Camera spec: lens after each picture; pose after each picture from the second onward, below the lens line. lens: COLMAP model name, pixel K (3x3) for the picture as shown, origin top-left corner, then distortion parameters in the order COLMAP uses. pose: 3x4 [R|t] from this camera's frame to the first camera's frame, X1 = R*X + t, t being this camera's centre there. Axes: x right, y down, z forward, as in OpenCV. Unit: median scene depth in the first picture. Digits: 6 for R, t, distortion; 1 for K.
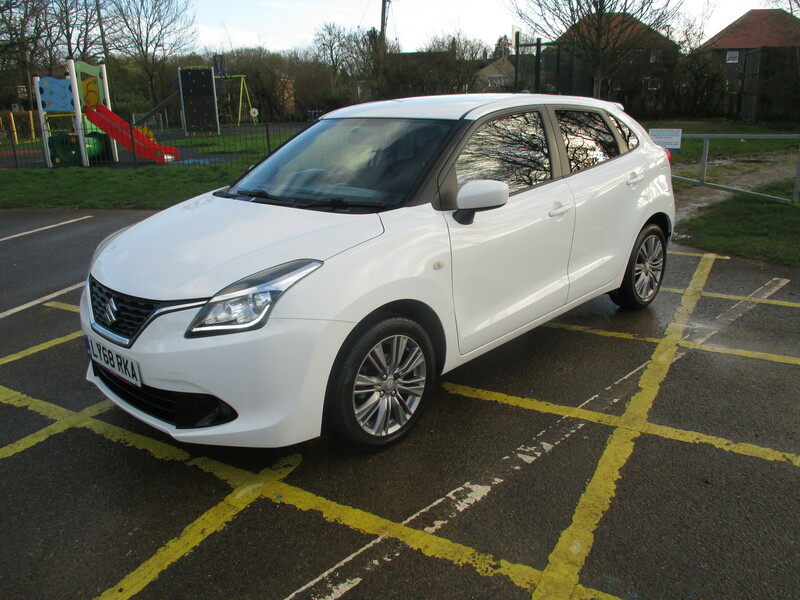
lens RADIAL K [[660.8, 0, 403.4], [0, 660.8, 327.9], [0, 0, 1]] dist [-0.028480, -0.004012]
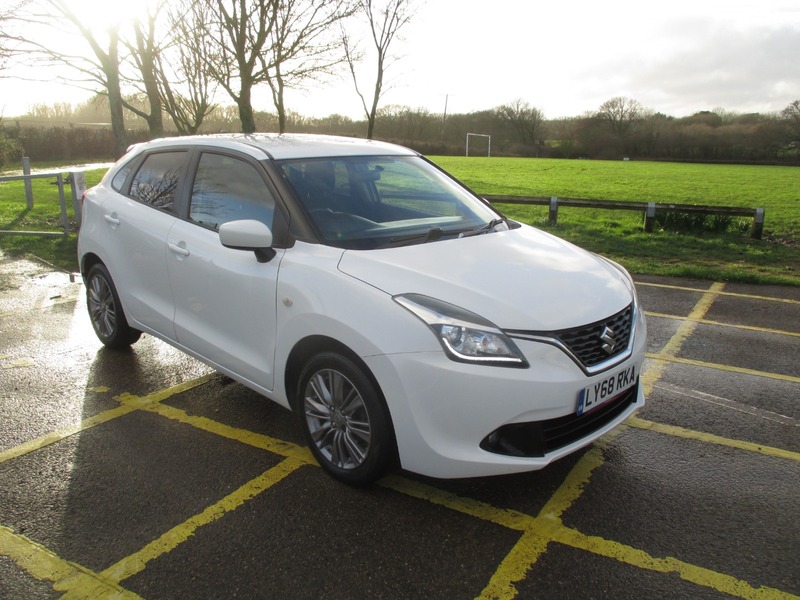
lens RADIAL K [[660.8, 0, 403.4], [0, 660.8, 327.9], [0, 0, 1]] dist [-0.028480, -0.004012]
pose [[0.013056, -0.257768, 0.966119, -1.311552], [0.317996, 0.917109, 0.240394, -0.355402], [-0.948002, 0.304084, 0.093943, 1.097889]]
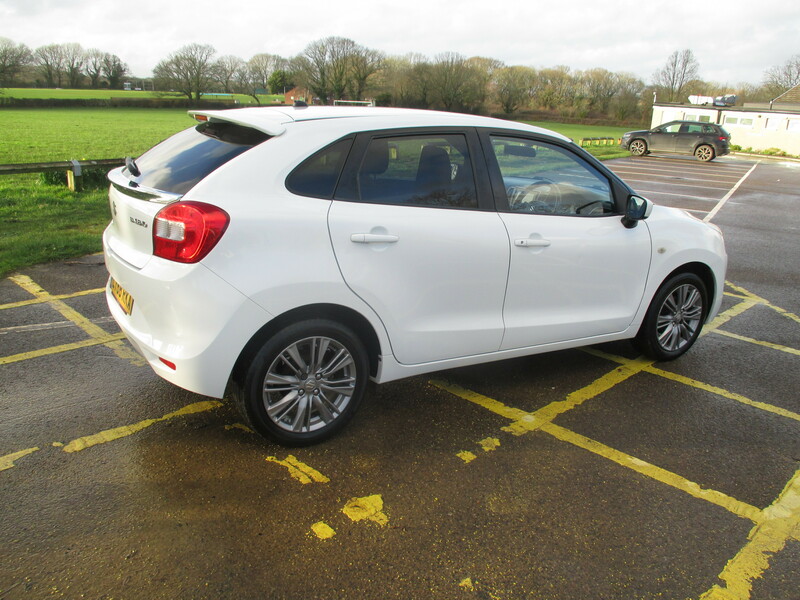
lens RADIAL K [[657.8, 0, 400.9], [0, 657.8, 331.8], [0, 0, 1]] dist [-0.038349, 0.003444]
pose [[-0.966899, -0.102033, 0.233869, -0.182983], [0.063837, 0.790686, 0.608885, -0.896384], [-0.247043, 0.603660, -0.758000, 2.535557]]
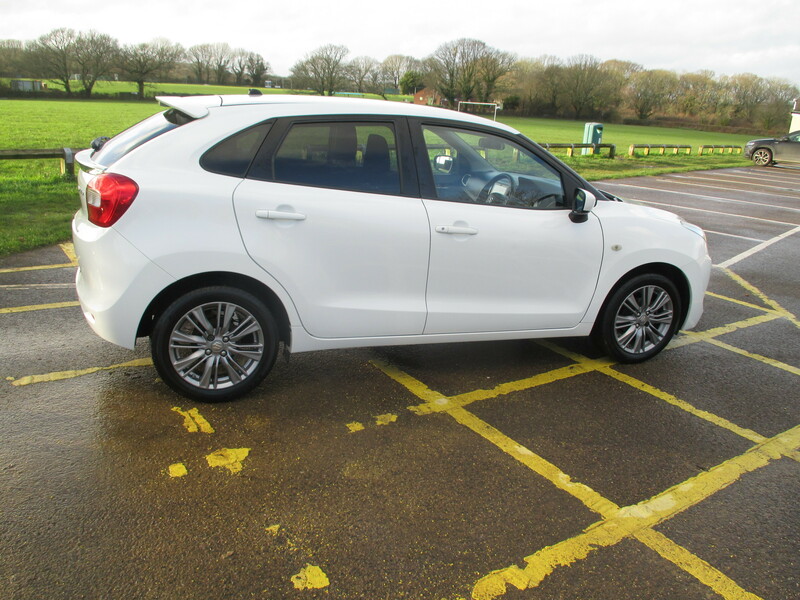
lens RADIAL K [[656.2, 0, 400.2], [0, 656.2, 329.8], [0, 0, 1]] dist [-0.032268, 0.003237]
pose [[-0.900709, -0.173507, 0.398270, -0.515251], [0.106930, 0.800026, 0.590360, -0.868070], [-0.421057, 0.574330, -0.702037, 2.485797]]
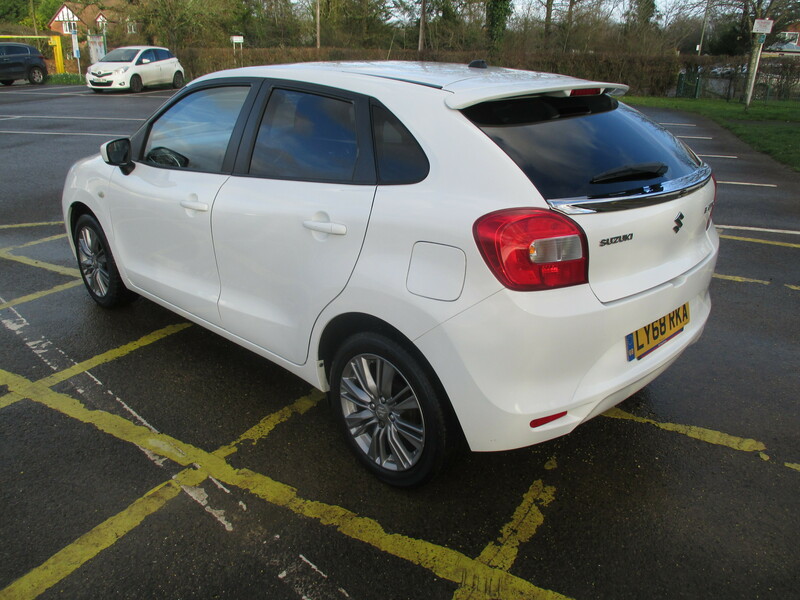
lens RADIAL K [[656.2, 0, 400.2], [0, 656.2, 329.8], [0, 0, 1]] dist [-0.032268, 0.003237]
pose [[-0.019188, 0.420987, -0.906863, 1.242332], [-0.340601, 0.850024, 0.401808, -0.552196], [0.940012, 0.316588, 0.127079, 1.409173]]
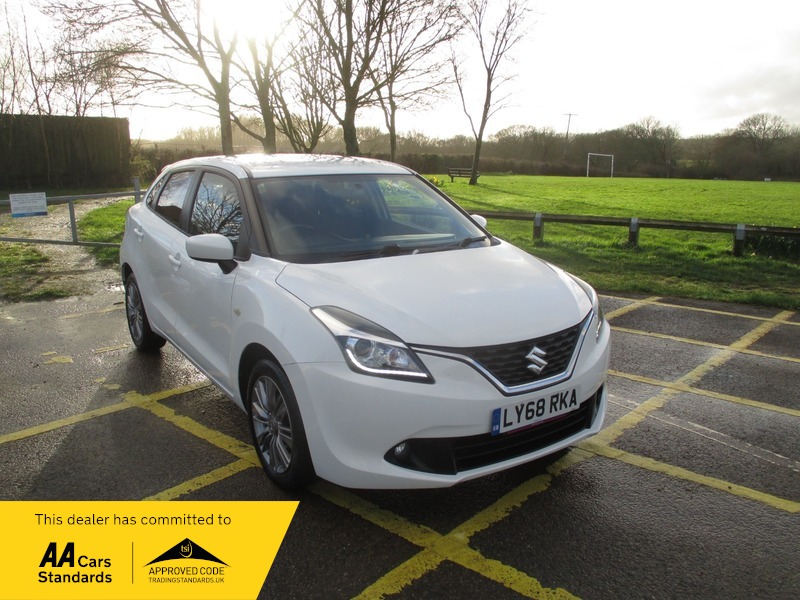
lens RADIAL K [[660.8, 0, 403.4], [0, 660.8, 327.9], [0, 0, 1]] dist [-0.028480, -0.004012]
pose [[0.195917, -0.225469, 0.954348, -1.305631], [0.315491, 0.935958, 0.156358, -0.265497], [-0.928484, 0.270455, 0.254503, 0.841901]]
